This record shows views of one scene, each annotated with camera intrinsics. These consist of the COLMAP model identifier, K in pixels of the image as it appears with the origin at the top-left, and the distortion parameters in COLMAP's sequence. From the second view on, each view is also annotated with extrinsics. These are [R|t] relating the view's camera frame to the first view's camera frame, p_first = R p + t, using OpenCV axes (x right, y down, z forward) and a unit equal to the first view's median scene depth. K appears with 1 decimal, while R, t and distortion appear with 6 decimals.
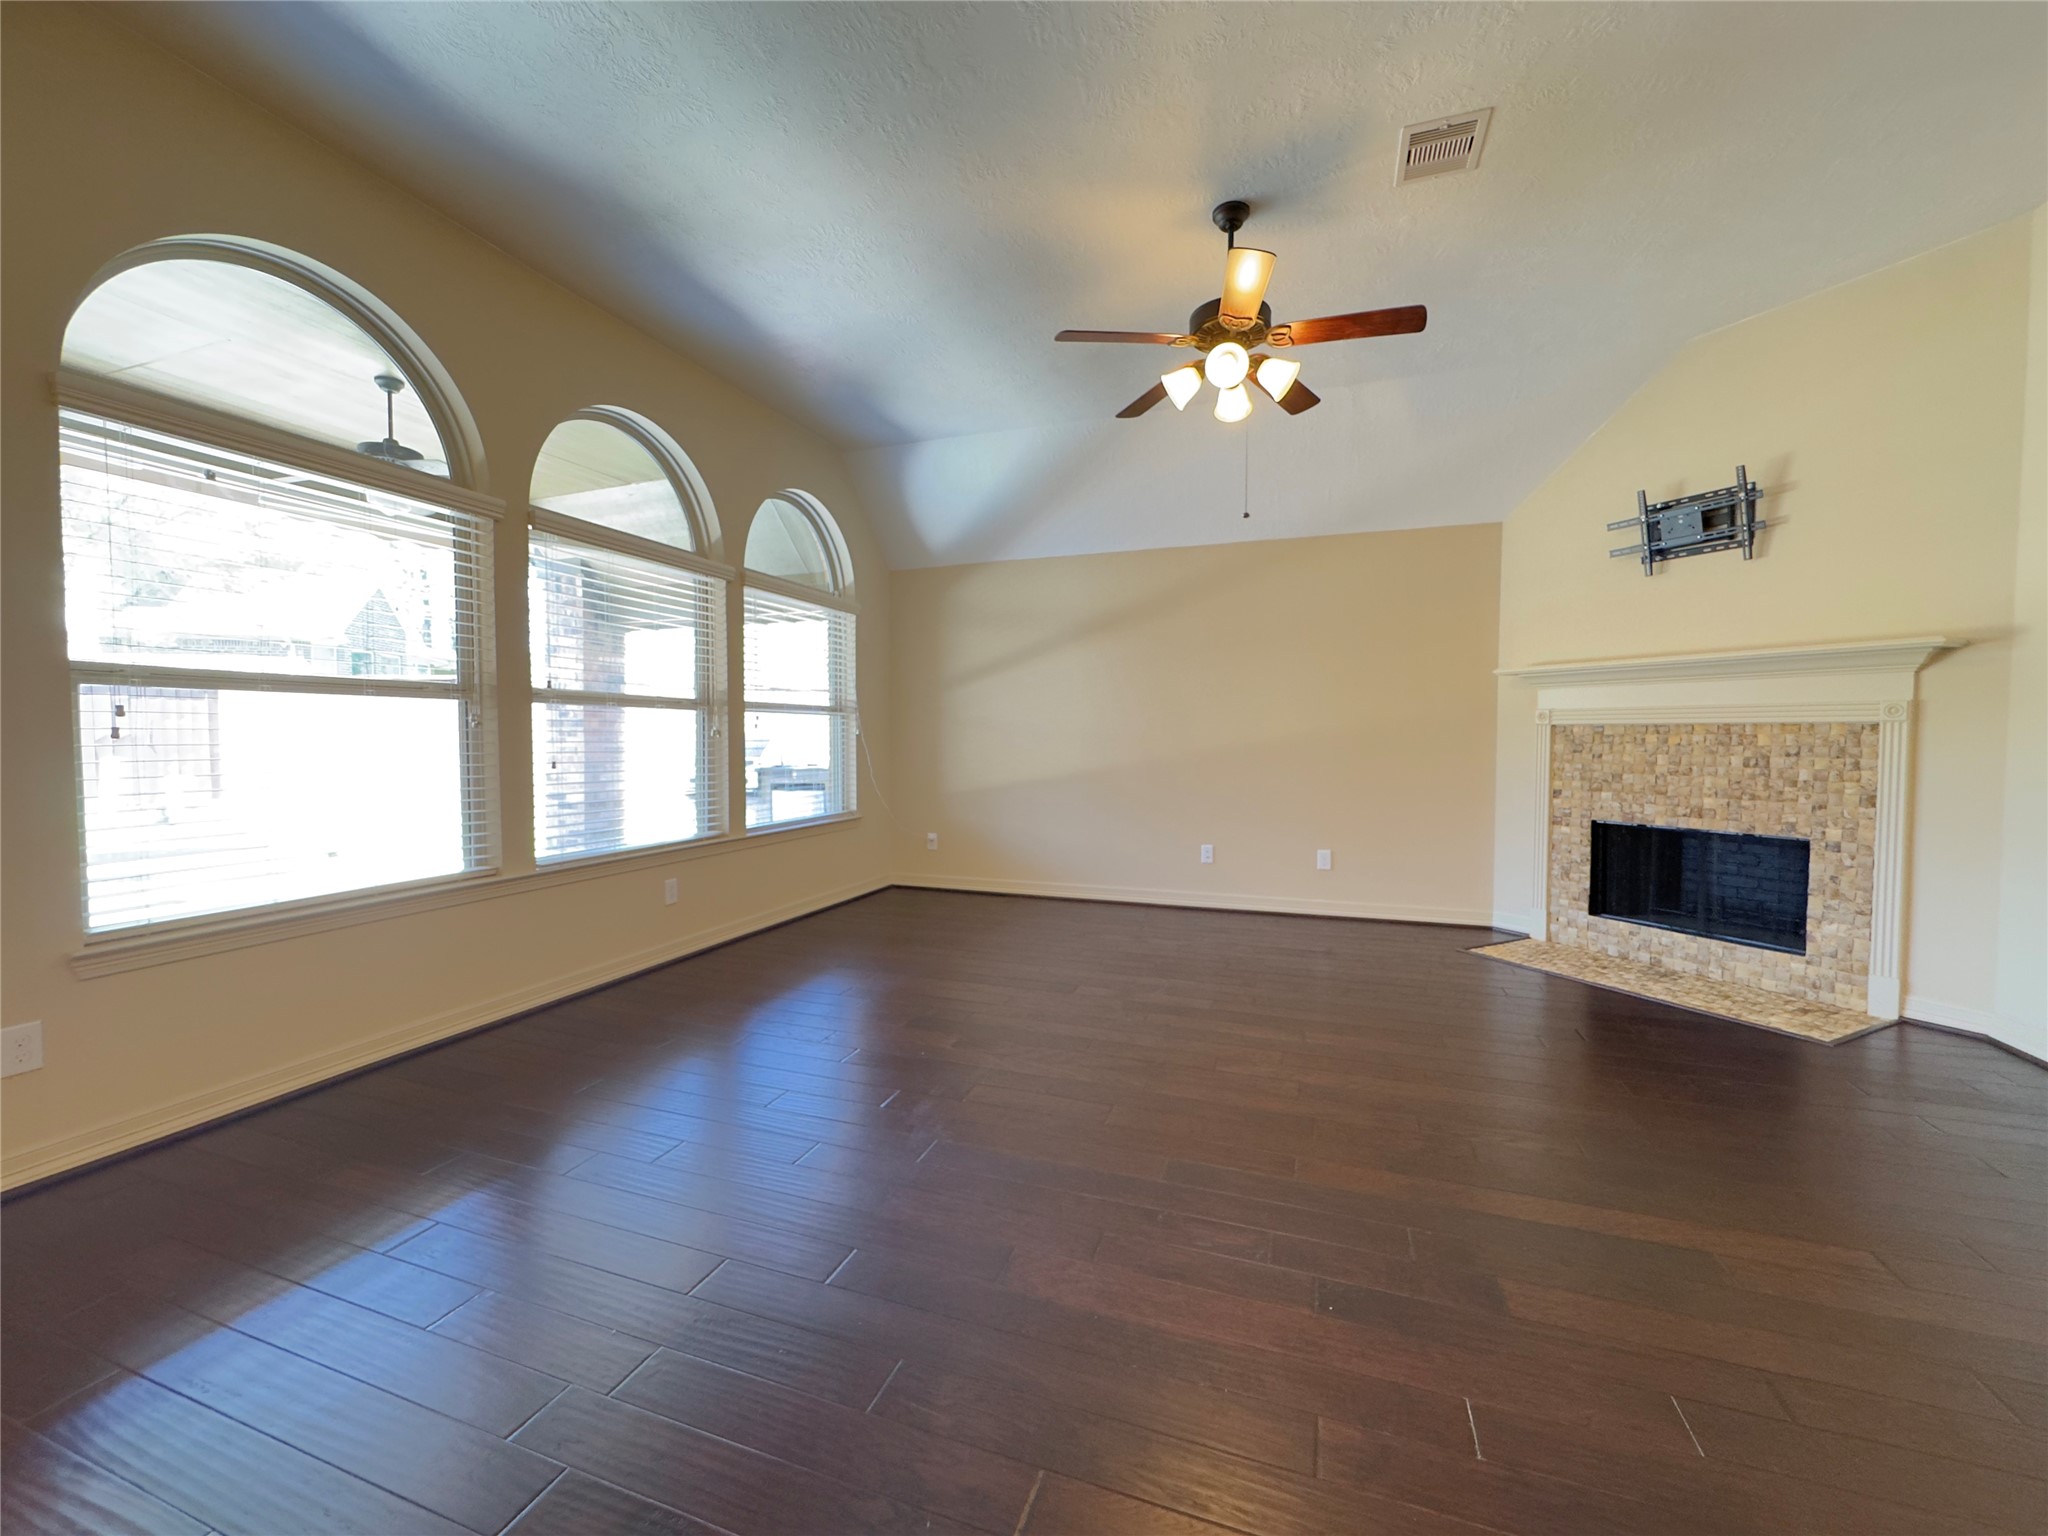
lens RADIAL K [[801.1, 0, 1026.2], [0, 801.1, 765.4], [0, 0, 1]] dist [-0.001826, -0.000271]
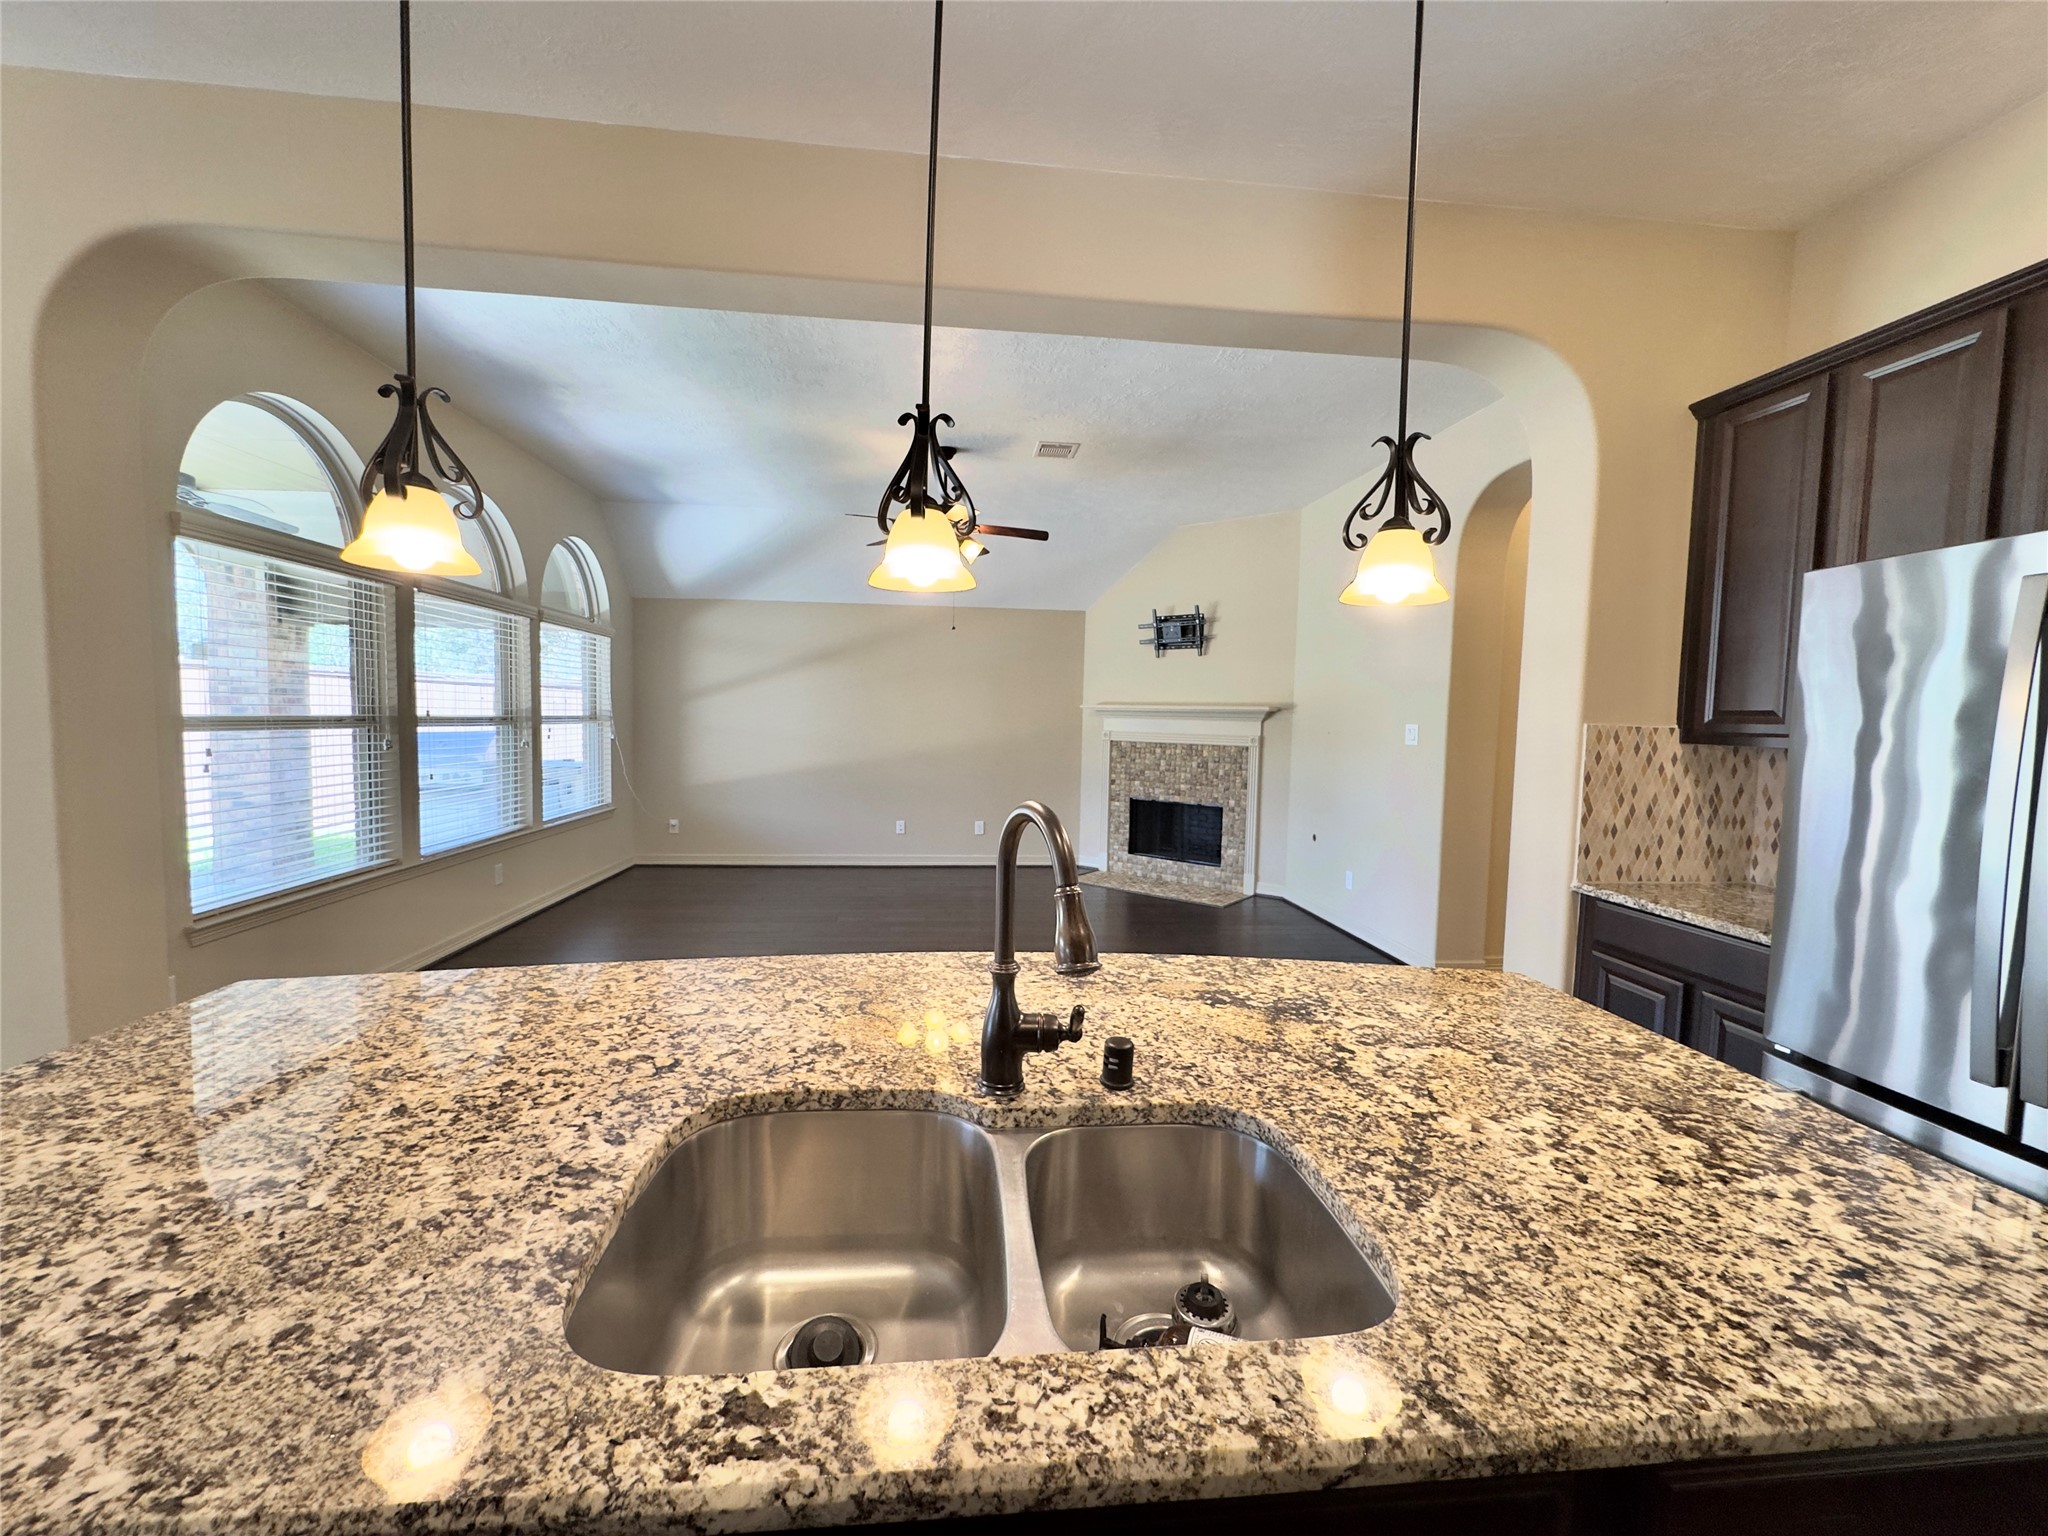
lens RADIAL K [[801.1, 0, 991.6], [0, 801.1, 760.8], [0, 0, 1]] dist [-0.001826, -0.000271]
pose [[0.915126, -0.007031, 0.403106, -0.259813], [-0.001981, 0.999757, 0.021933, -0.049581], [-0.403163, -0.020870, 0.914890, -0.459168]]
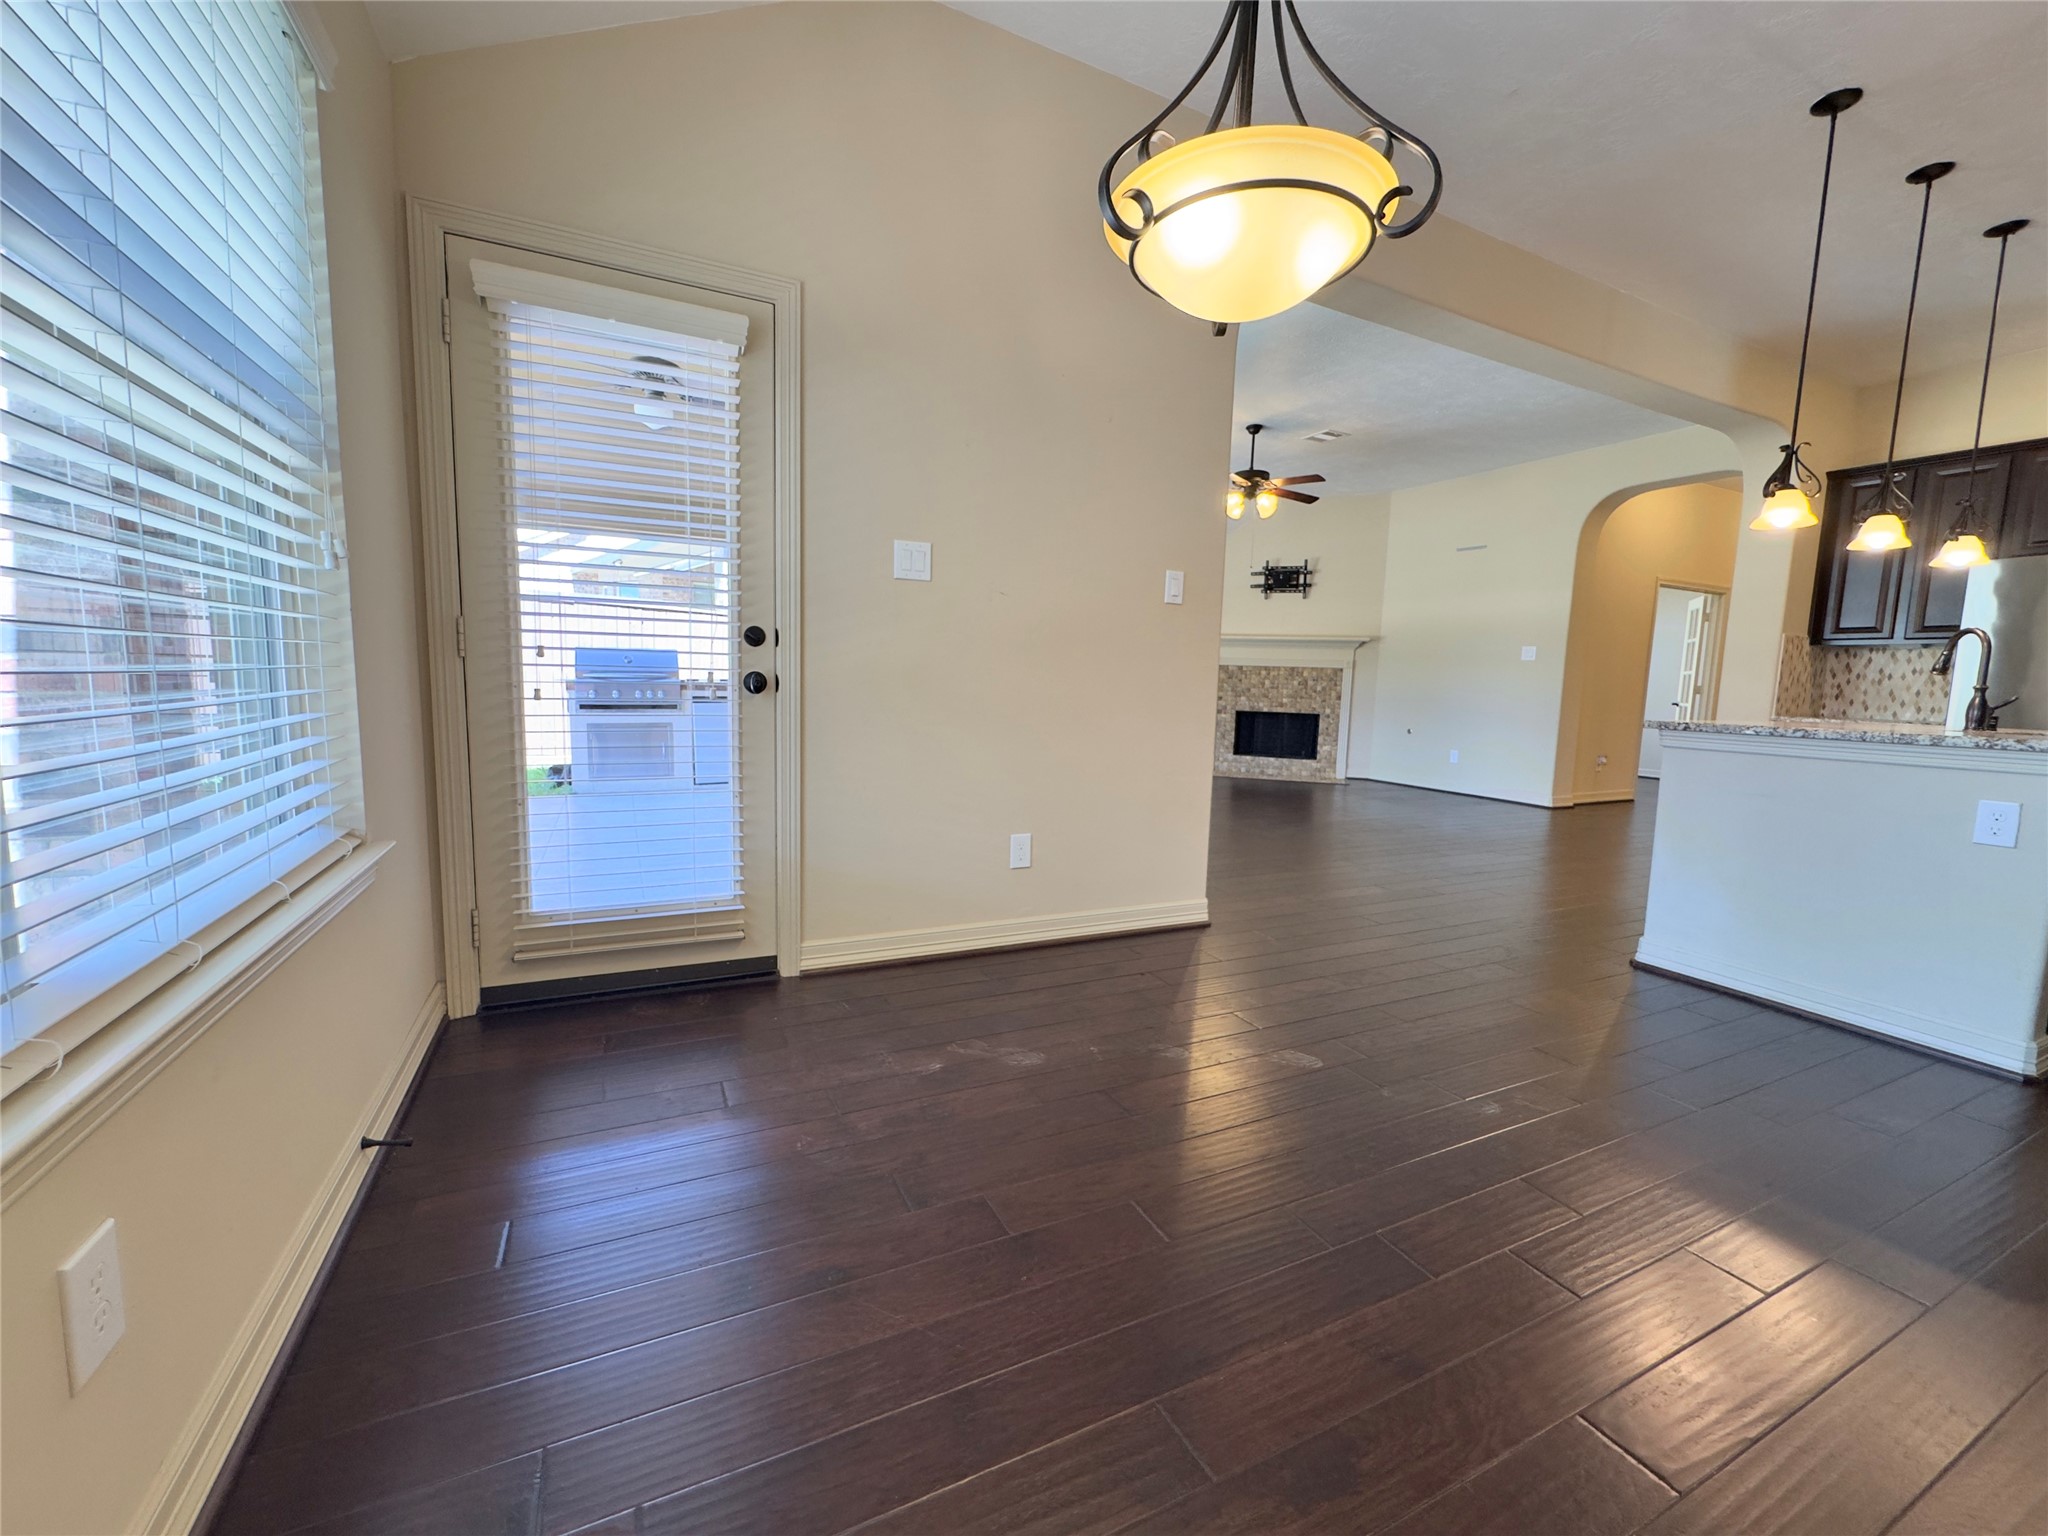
lens RADIAL K [[801.1, 0, 1033.0], [0, 801.1, 753.7], [0, 0, 1]] dist [-0.001826, -0.000271]
pose [[0.706400, -0.047313, 0.706230, -1.271594], [-0.005306, 0.997382, 0.072125, 0.035447], [-0.707793, -0.054696, 0.704299, -0.133321]]
